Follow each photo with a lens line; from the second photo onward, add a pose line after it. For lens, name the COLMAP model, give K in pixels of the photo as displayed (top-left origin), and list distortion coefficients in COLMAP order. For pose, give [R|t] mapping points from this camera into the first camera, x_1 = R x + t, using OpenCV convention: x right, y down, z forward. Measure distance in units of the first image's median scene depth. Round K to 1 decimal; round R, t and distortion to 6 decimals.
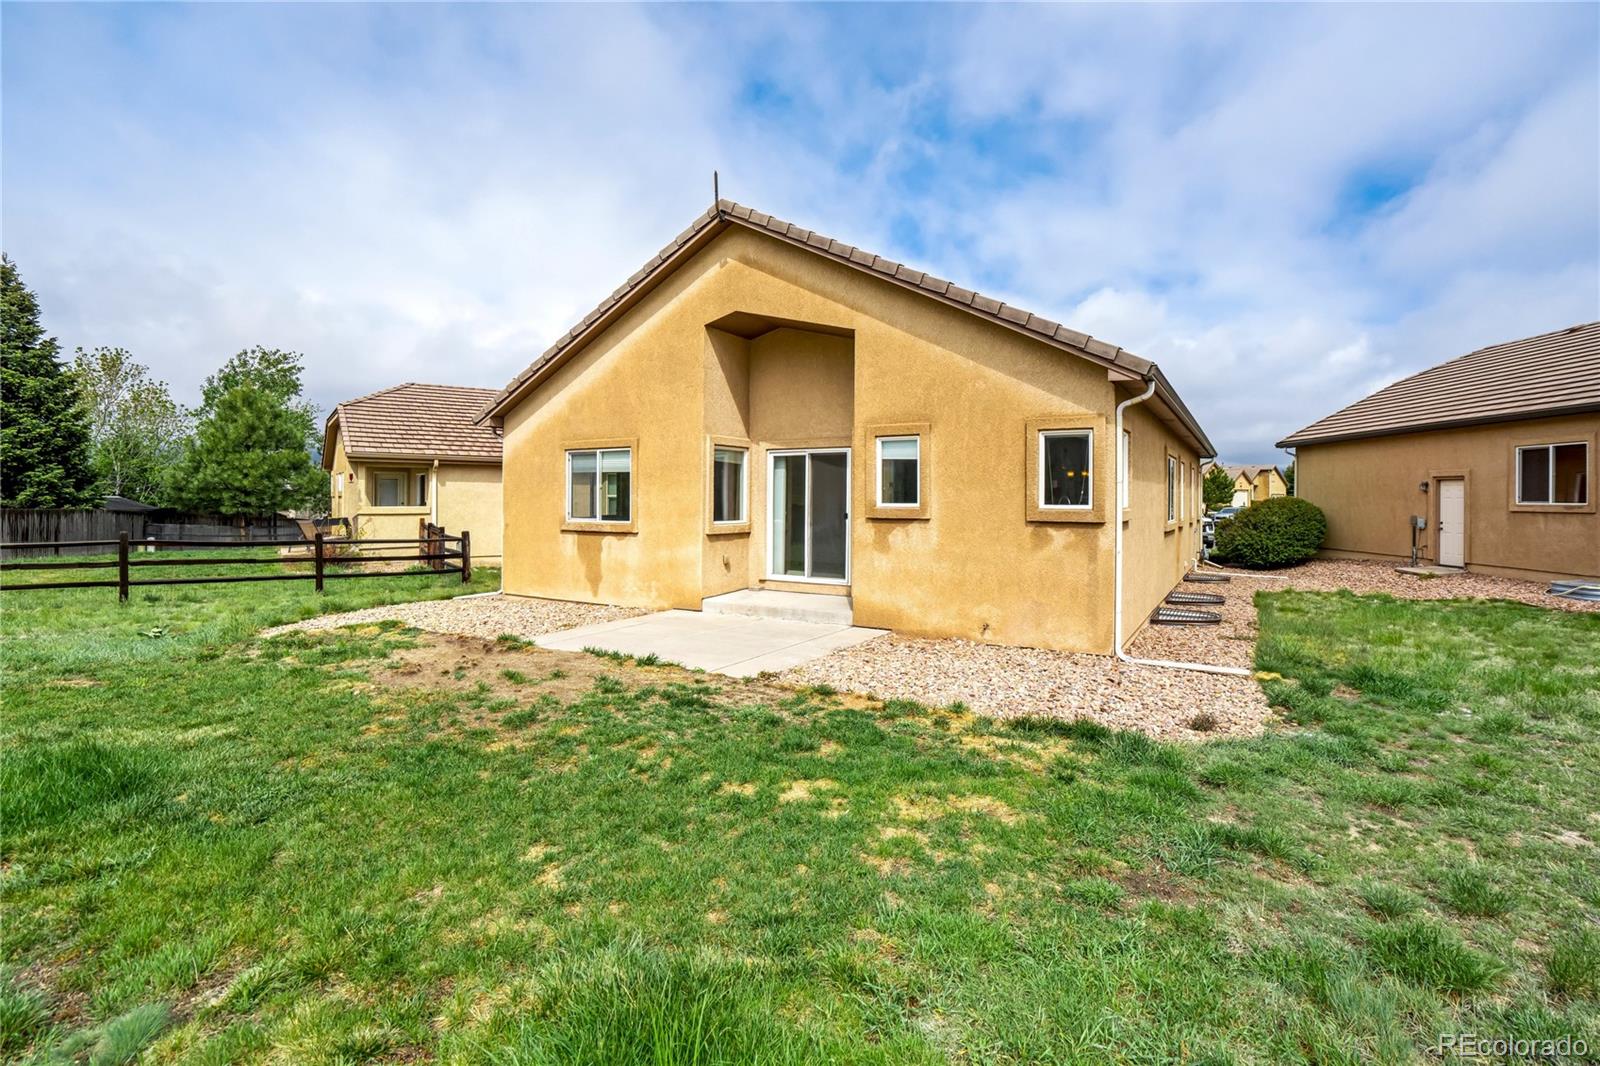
lens RADIAL K [[748.5, 0, 803.4], [0, 748.5, 514.9], [0, 0, 1]] dist [-0.016530, 0.016505]
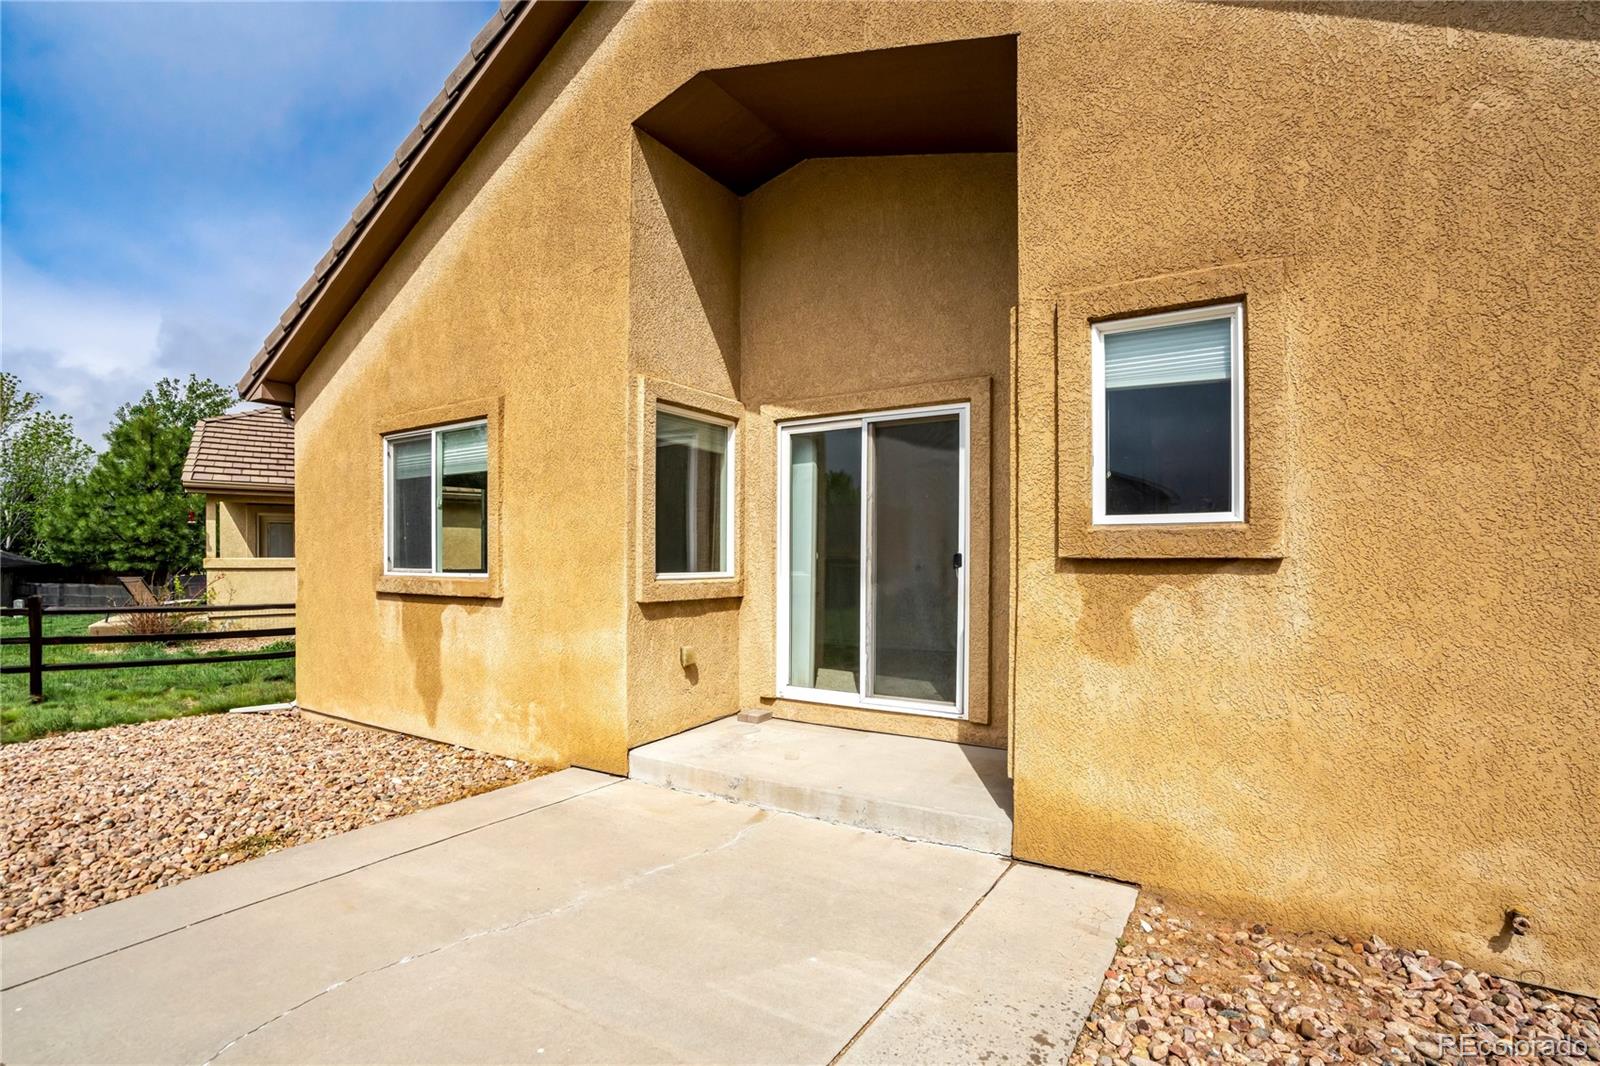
lens RADIAL K [[749.9, 0, 793.6], [0, 749.9, 573.5], [0, 0, 1]] dist [-0.047836, 0.016185]
pose [[0.999455, -0.002935, -0.032879, -0.023467], [0.002969, 0.999995, 0.000990, 0.008625], [0.032876, -0.001087, 0.999459, 0.547466]]
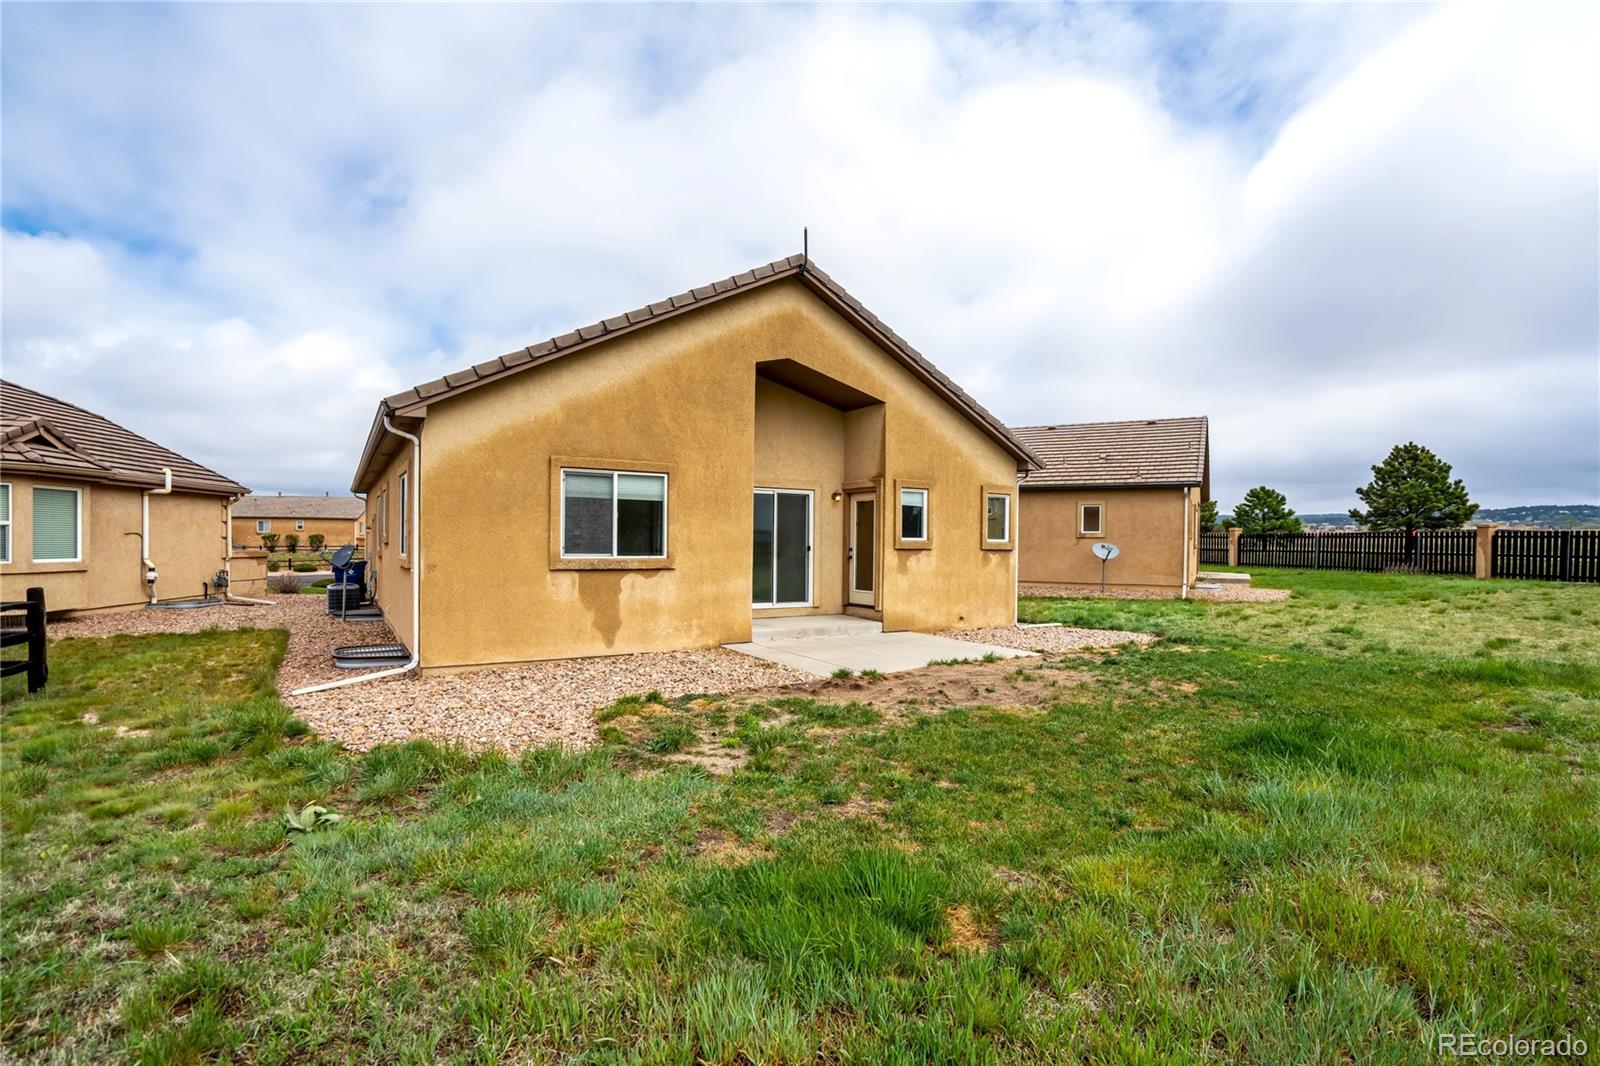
lens RADIAL K [[719.0, 0, 795.4], [0, 719.0, 563.6], [0, 0, 1]] dist [-0.000856, -0.016986]
pose [[0.482360, -0.023363, 0.875662, -0.931420], [0.012227, 0.999726, 0.019938, 0.002650], [-0.875888, 0.001089, 0.482514, 0.457182]]
